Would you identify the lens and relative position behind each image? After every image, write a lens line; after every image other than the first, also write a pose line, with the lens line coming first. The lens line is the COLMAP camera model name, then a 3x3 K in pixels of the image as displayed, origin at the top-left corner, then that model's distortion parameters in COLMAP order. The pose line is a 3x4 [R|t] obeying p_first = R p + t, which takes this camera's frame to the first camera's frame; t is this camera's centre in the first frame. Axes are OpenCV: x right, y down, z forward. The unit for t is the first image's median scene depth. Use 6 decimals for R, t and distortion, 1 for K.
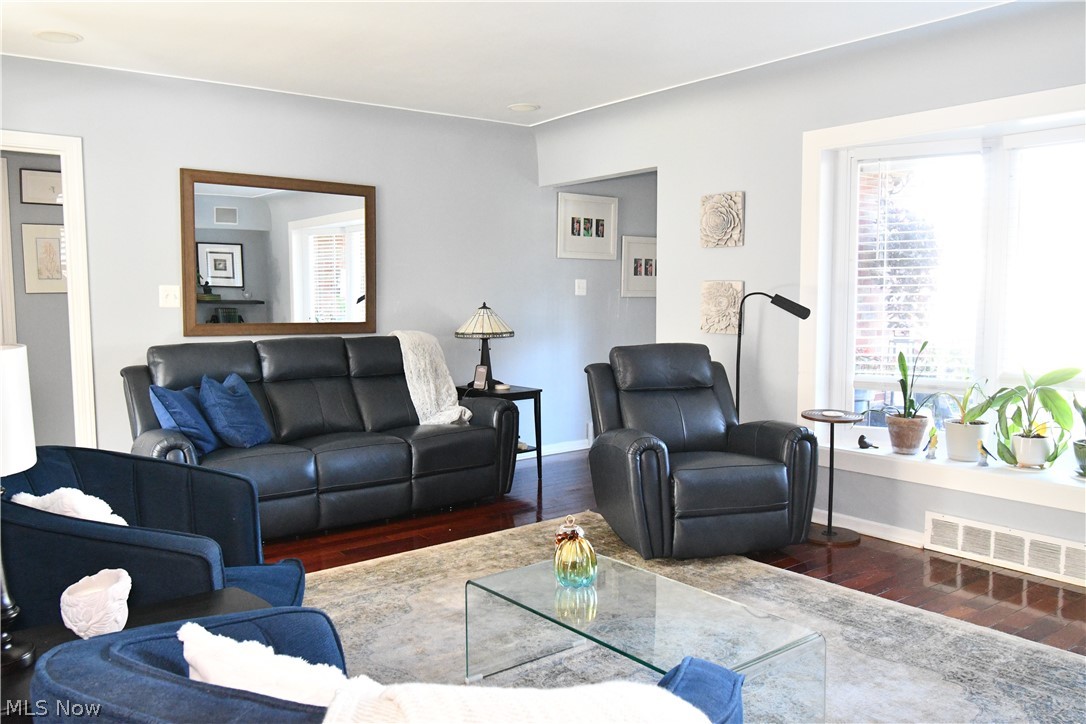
lens RADIAL K [[853.7, 0, 544.4], [0, 853.7, 361.1], [0, 0, 1]] dist [0.002724, -0.019608]
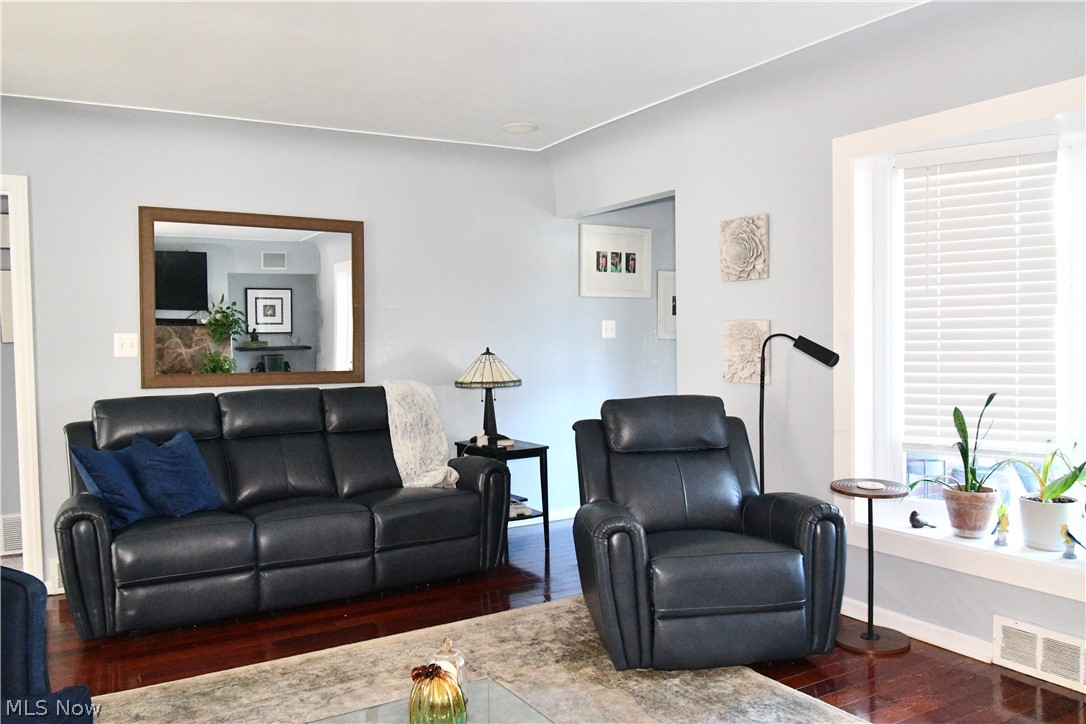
lens RADIAL K [[853.7, 0, 542.0], [0, 853.7, 365.4], [0, 0, 1]] dist [0.002724, -0.019608]
pose [[0.992256, -0.006903, -0.124016, 0.121714], [0.001491, 0.999045, -0.043679, -0.014046], [0.124199, 0.043156, 0.991318, 0.154128]]
